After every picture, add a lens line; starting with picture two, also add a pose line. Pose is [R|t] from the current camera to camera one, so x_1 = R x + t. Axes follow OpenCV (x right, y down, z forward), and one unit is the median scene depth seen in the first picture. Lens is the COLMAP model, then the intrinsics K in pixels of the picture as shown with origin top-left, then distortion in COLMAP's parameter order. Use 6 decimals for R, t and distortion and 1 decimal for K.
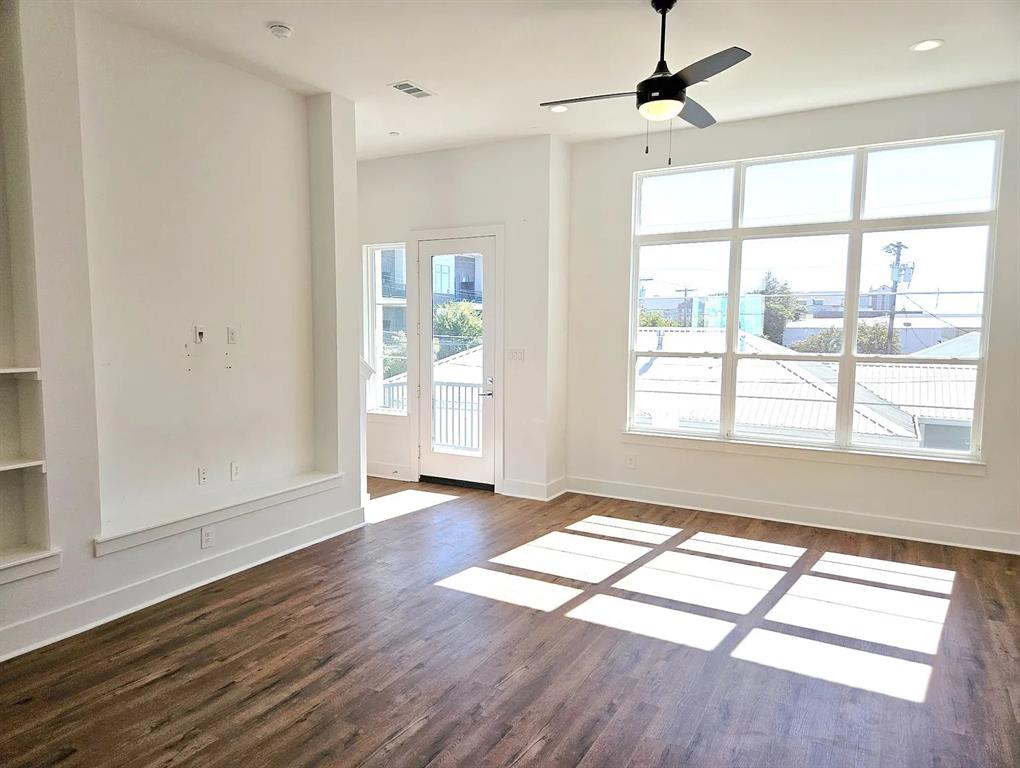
lens RADIAL K [[685.5, 0, 508.5], [0, 685.5, 385.1], [0, 0, 1]] dist [0.052311, -0.009674]
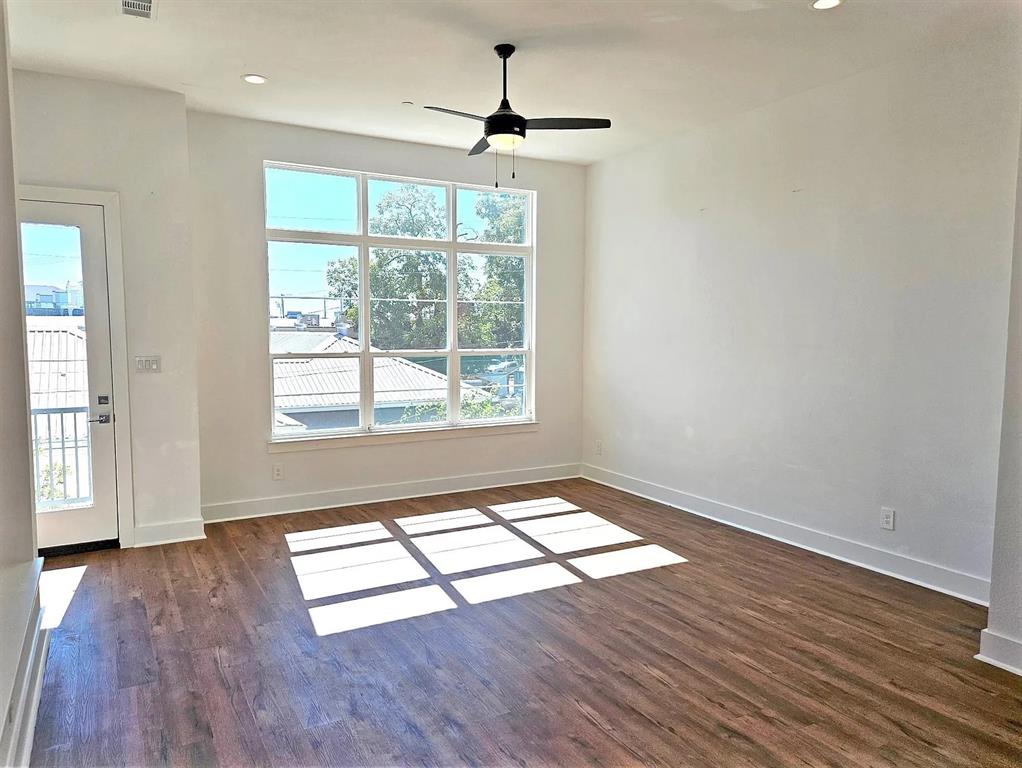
lens RADIAL K [[716.6, 0, 502.2], [0, 716.6, 382.2], [0, 0, 1]] dist [0.049653, -0.000349]
pose [[0.527705, -0.073122, 0.846275, -0.612907], [0.078156, 0.996241, 0.037344, -0.030193], [-0.845824, 0.046435, 0.531436, 0.279910]]
